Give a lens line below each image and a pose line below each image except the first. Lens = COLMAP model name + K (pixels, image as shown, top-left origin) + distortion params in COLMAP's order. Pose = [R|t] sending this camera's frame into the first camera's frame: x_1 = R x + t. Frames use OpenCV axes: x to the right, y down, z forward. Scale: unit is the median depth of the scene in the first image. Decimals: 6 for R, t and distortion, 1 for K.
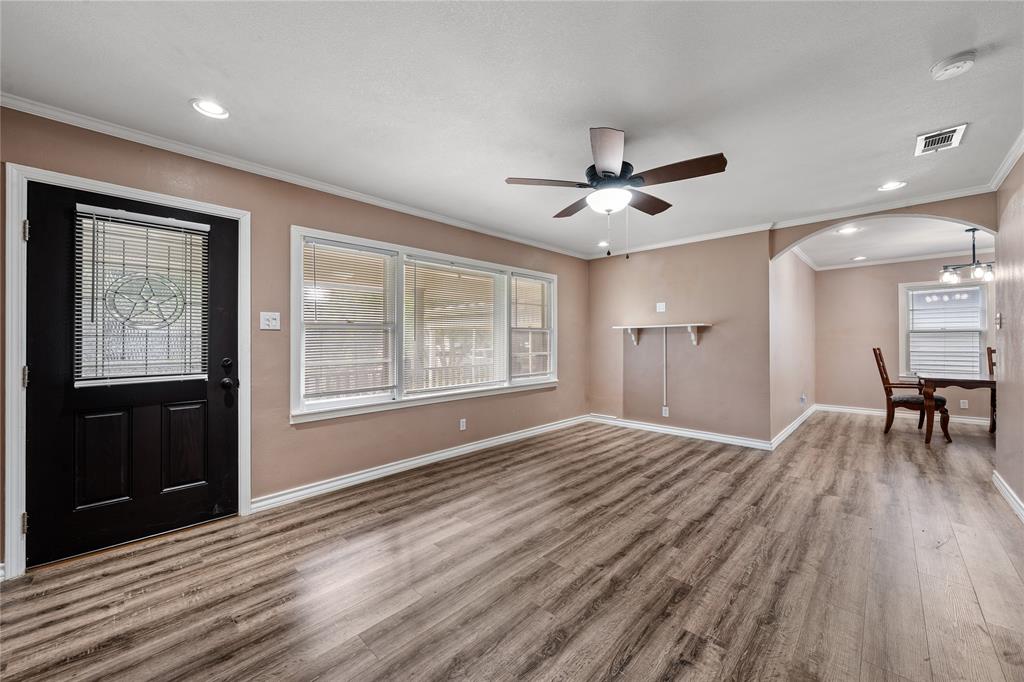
lens RADIAL K [[398.0, 0, 512.3], [0, 398.0, 337.4], [0, 0, 1]] dist [-0.002414, -0.000180]
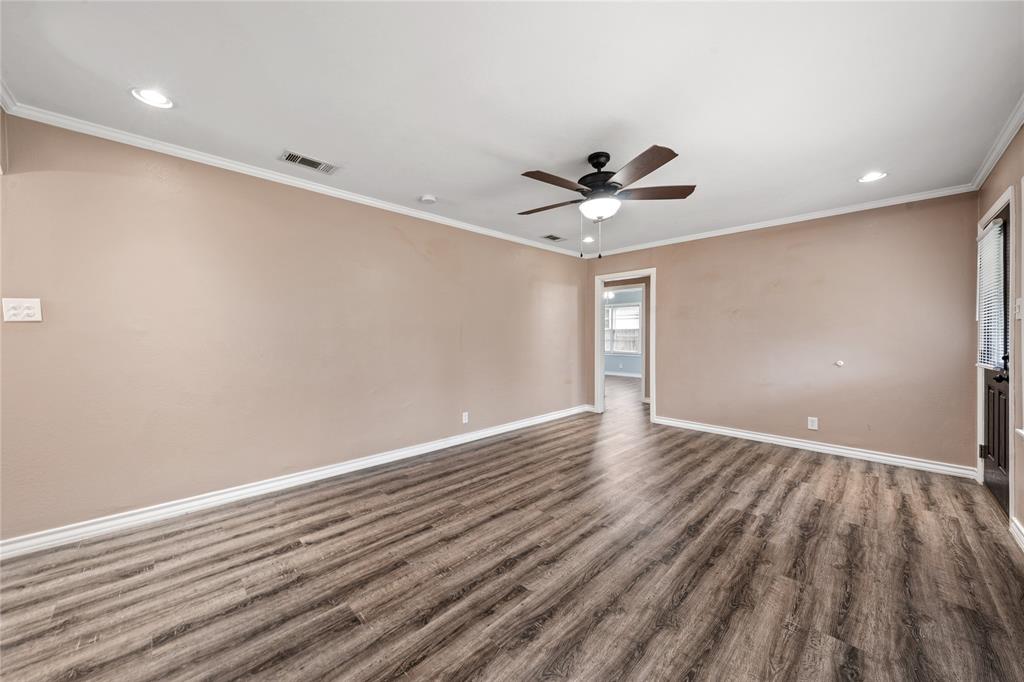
lens RADIAL K [[379.8, 0, 510.6], [0, 379.8, 341.1], [0, 0, 1]] dist [-0.003800, -0.000386]
pose [[-0.999673, 0.004861, 0.025120, 0.410049], [0.004929, 0.999984, 0.002646, 0.017506], [-0.025106, 0.002769, -0.999681, 1.814823]]
